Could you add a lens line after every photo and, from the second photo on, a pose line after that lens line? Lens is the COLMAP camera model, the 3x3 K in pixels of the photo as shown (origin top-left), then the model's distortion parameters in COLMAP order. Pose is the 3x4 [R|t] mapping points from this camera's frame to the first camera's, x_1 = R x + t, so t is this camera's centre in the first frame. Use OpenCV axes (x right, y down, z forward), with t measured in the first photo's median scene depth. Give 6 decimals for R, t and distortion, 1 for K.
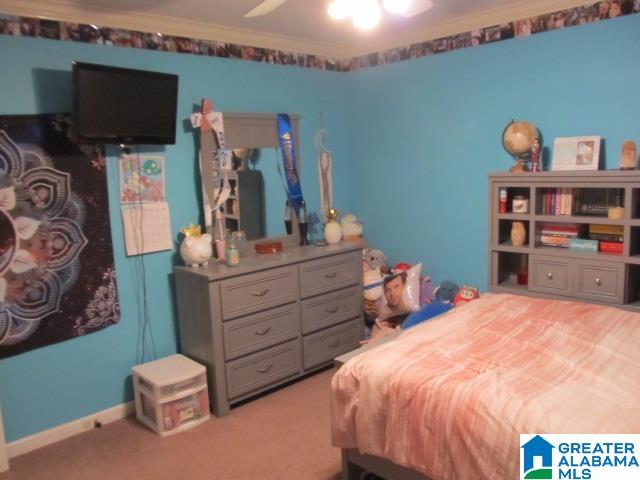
lens RADIAL K [[528.1, 0, 318.8], [0, 528.1, 237.6], [0, 0, 1]] dist [-0.064882, 0.028751]
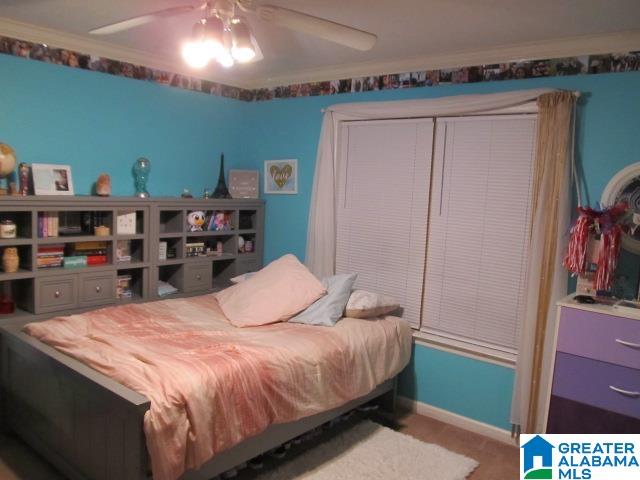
lens RADIAL K [[528.1, 0, 318.4], [0, 528.1, 242.1], [0, 0, 1]] dist [-0.064882, 0.028751]
pose [[-0.132136, -0.066612, 0.988991, -0.677011], [0.094013, 0.992400, 0.079402, -0.067067], [-0.986763, 0.103470, -0.124869, 0.606764]]
